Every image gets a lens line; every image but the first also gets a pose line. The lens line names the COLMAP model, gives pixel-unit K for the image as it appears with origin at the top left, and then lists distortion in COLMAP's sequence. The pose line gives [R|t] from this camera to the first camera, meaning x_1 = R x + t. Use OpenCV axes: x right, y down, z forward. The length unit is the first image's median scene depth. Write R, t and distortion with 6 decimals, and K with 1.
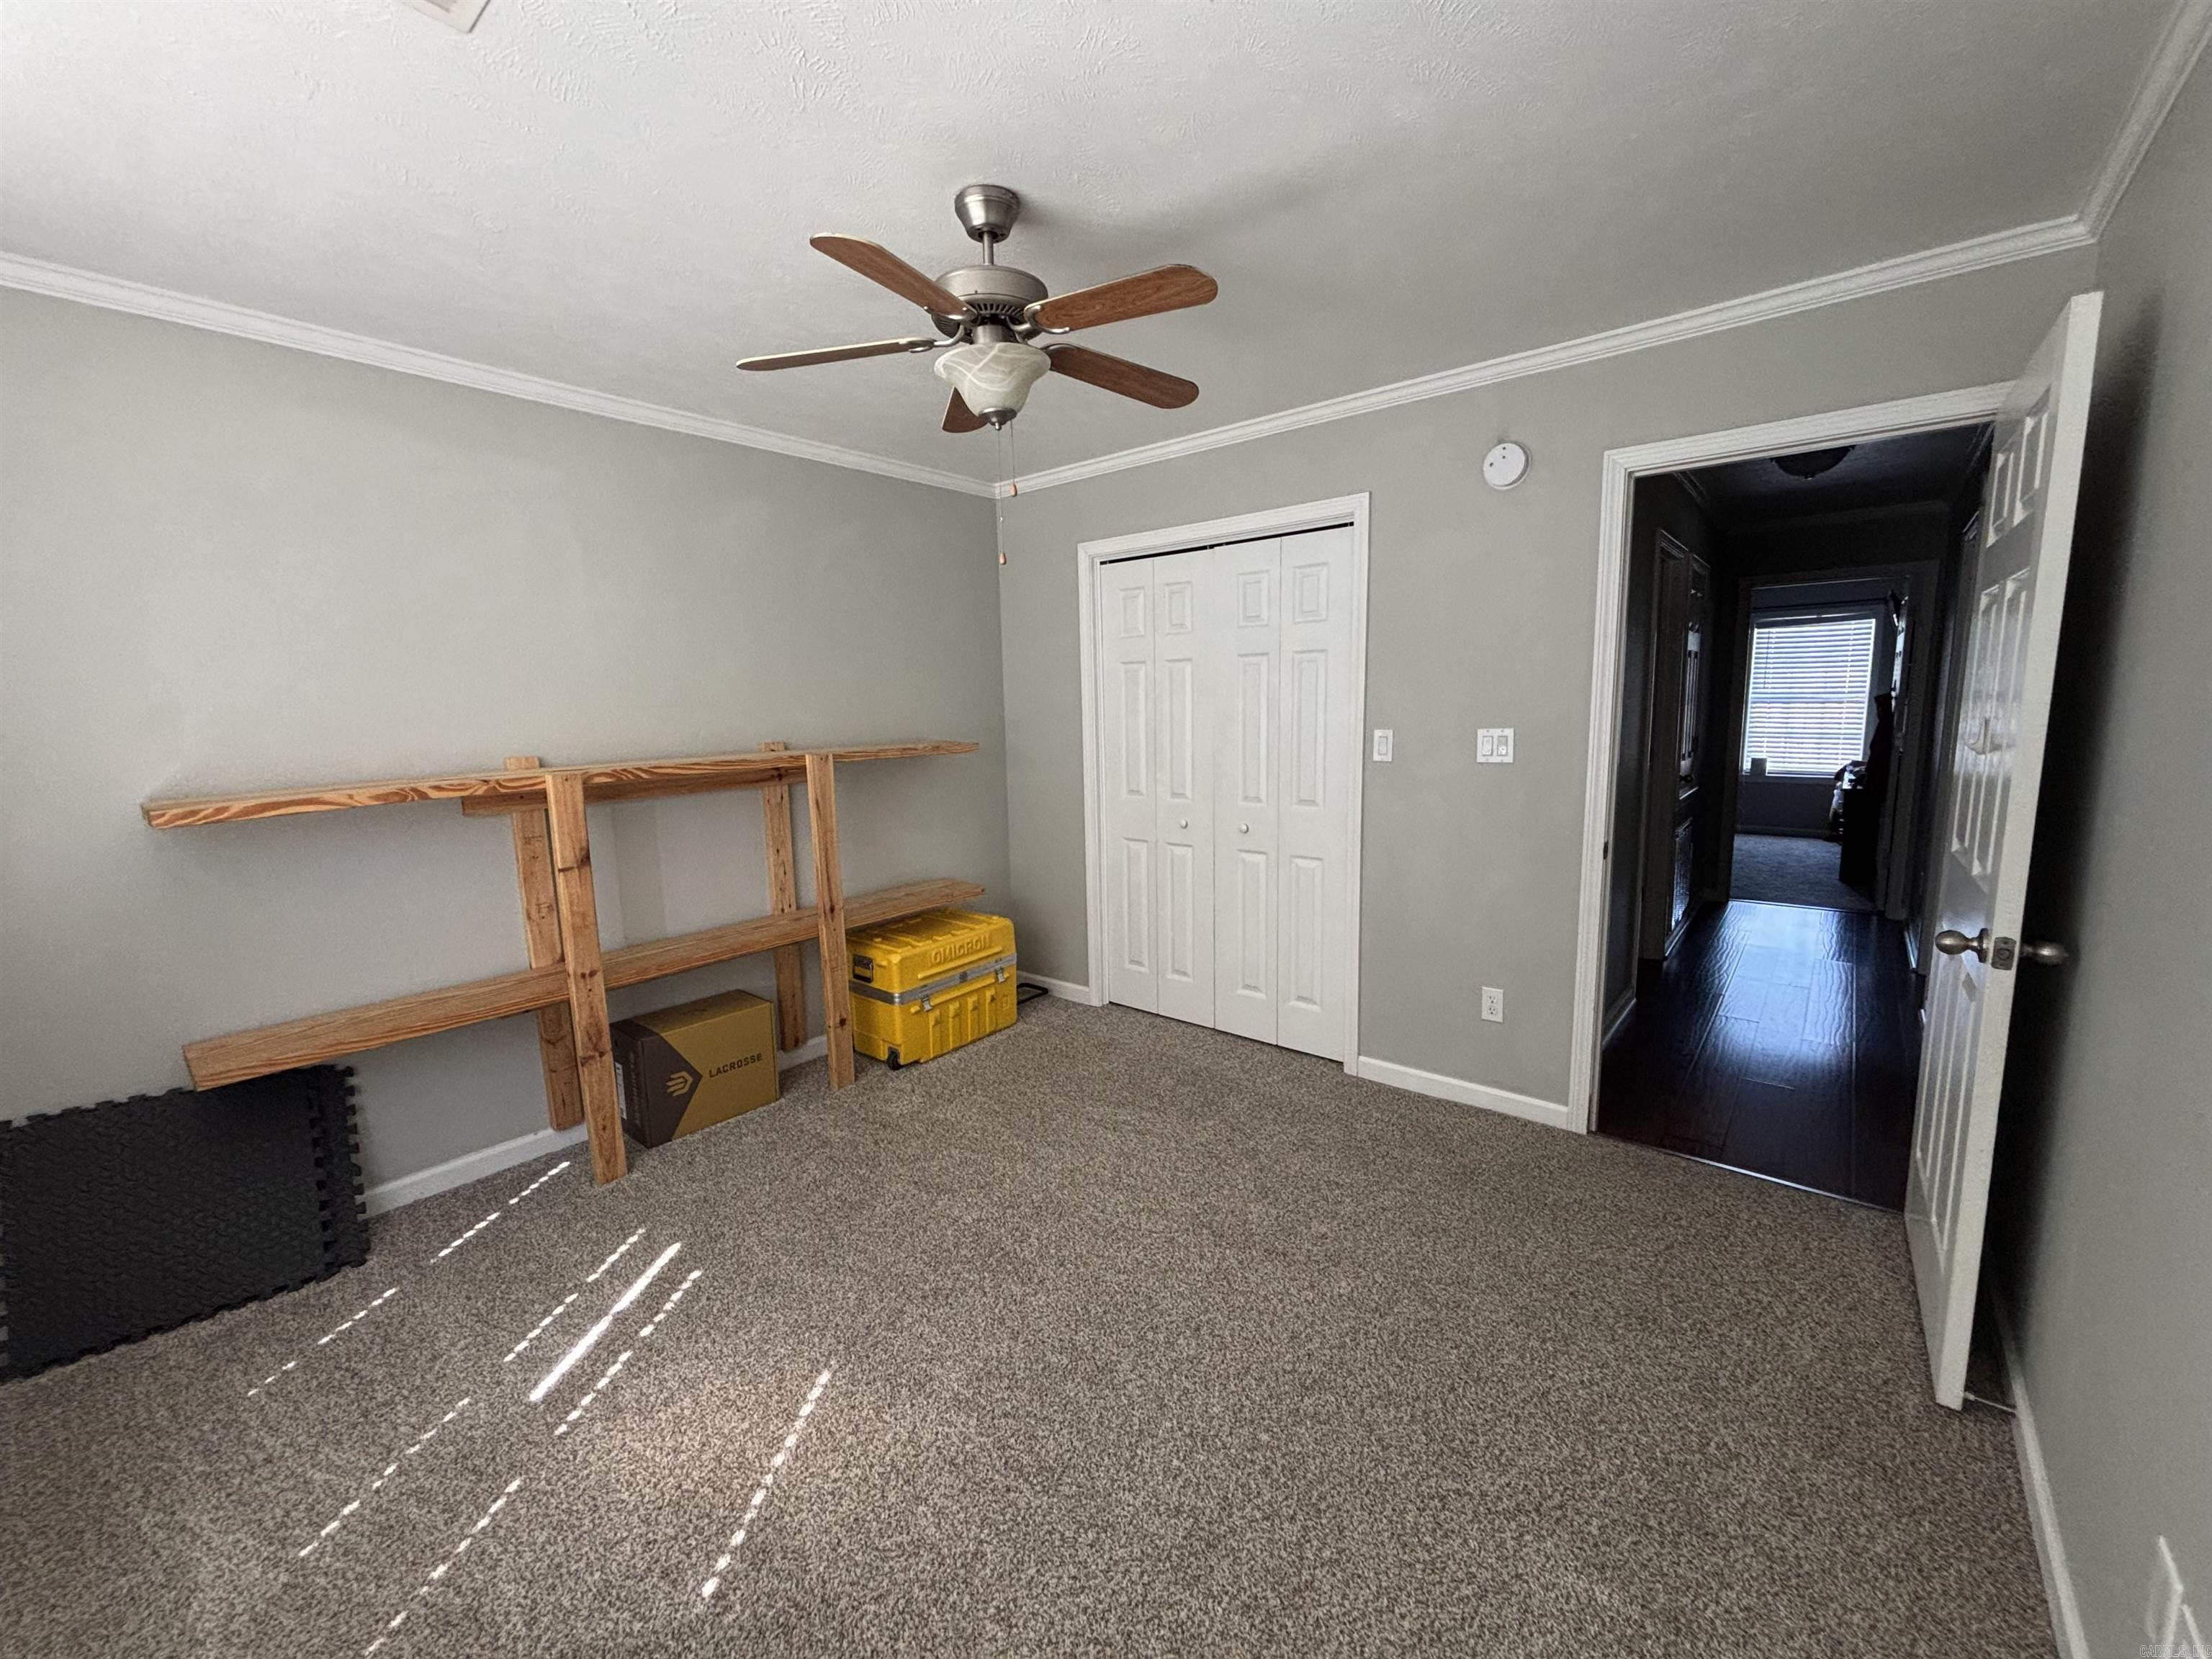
lens RADIAL K [[899.9, 0, 1102.1], [0, 899.9, 823.6], [0, 0, 1]] dist [0.008581, 0.001062]
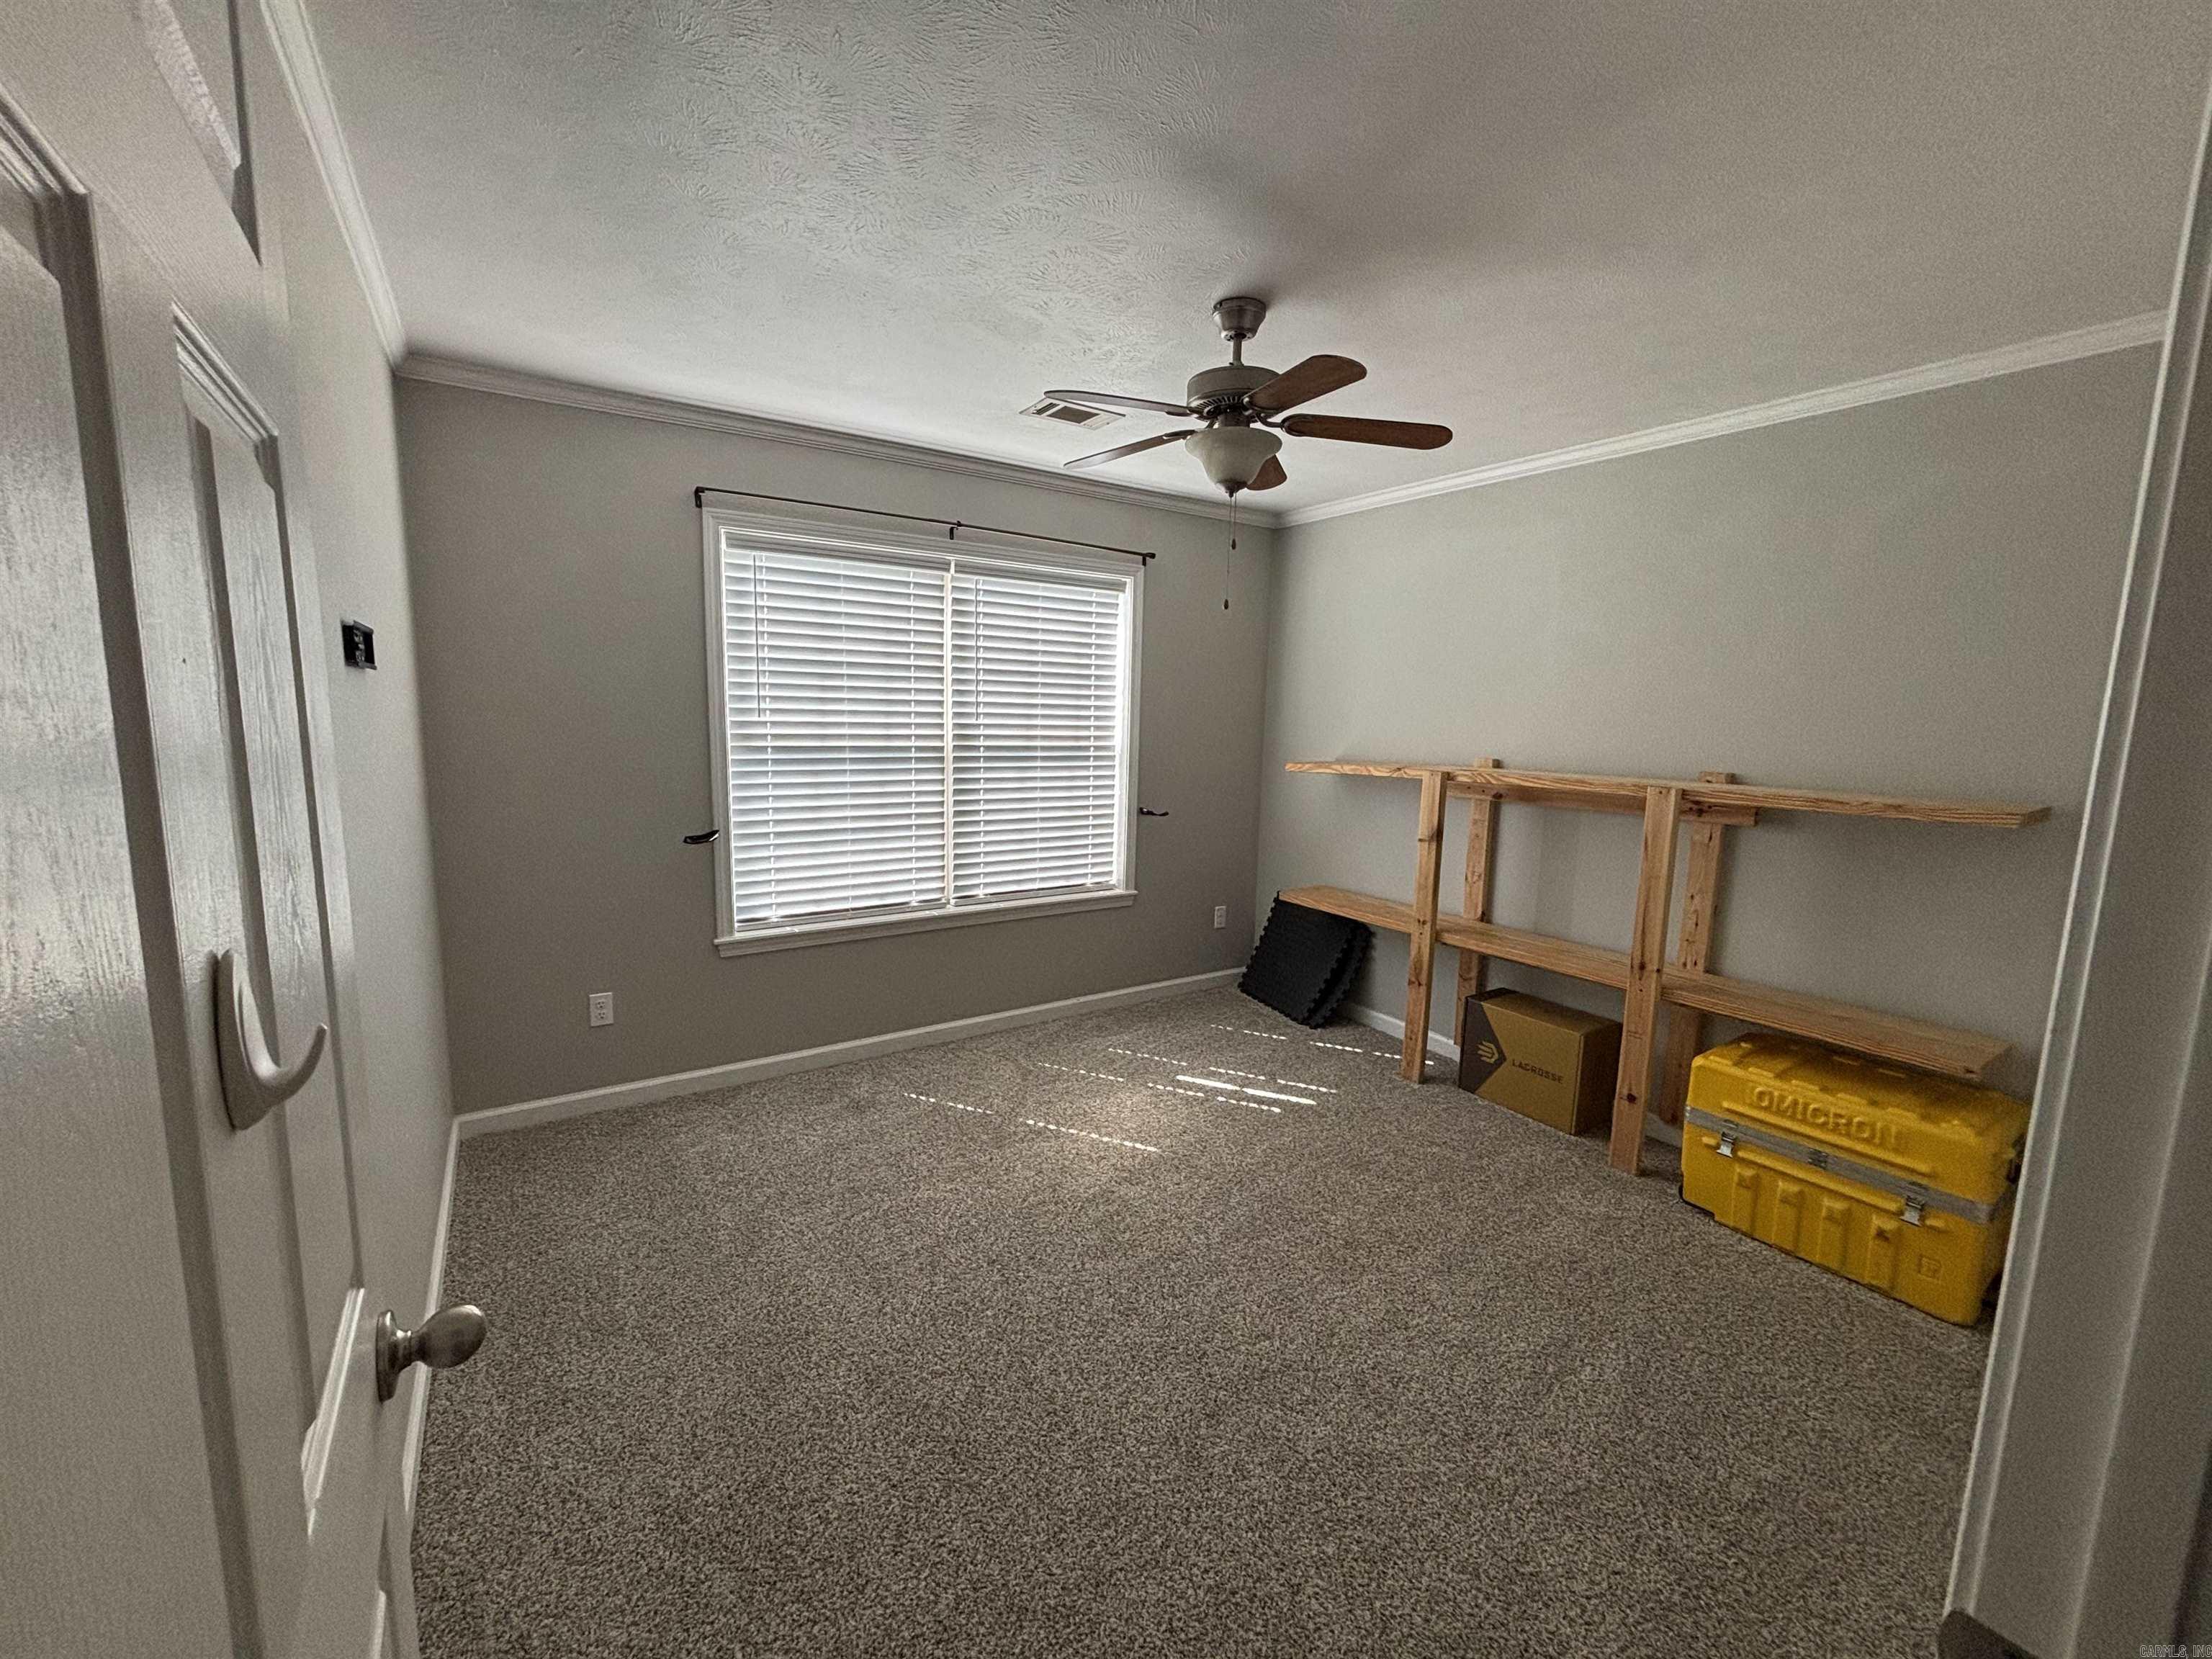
lens RADIAL K [[899.9, 0, 1113.0], [0, 899.9, 828.3], [0, 0, 1]] dist [0.008581, 0.001062]
pose [[-0.287702, 0.141834, -0.947159, 0.739373], [-0.151114, 0.969862, 0.191134, -0.138952], [0.945723, 0.198118, -0.257598, 0.823779]]
